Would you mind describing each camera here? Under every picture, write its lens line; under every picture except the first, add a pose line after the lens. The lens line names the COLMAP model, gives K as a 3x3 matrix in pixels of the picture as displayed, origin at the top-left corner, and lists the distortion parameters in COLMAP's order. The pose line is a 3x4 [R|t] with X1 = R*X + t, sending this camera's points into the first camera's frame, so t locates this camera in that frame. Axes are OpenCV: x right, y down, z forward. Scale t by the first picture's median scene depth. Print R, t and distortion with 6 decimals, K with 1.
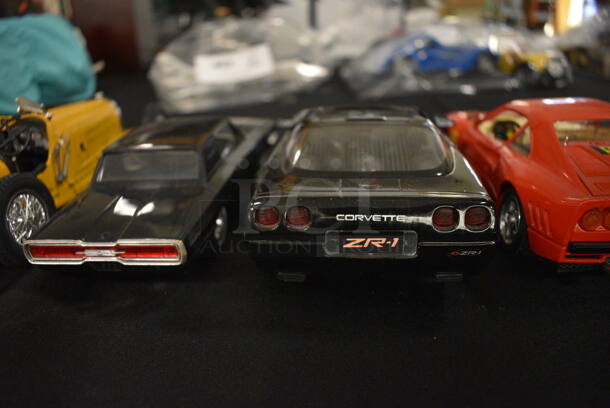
lens RADIAL K [[451.1, 0, 305.0], [0, 451.1, 204.0], [0, 0, 1]] dist [-0.081955, 0.003858]
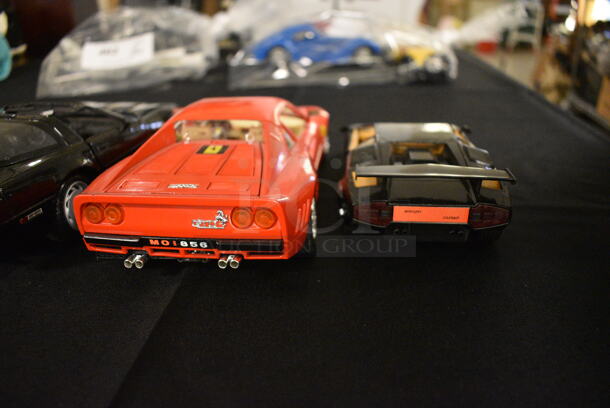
lens RADIAL K [[451.1, 0, 305.0], [0, 451.1, 204.0], [0, 0, 1]] dist [-0.081955, 0.003858]
pose [[0.998832, 0.046620, -0.012679, 0.307601], [-0.046175, 0.998374, 0.033425, -0.012815], [0.014217, -0.032801, 0.999361, -0.031929]]
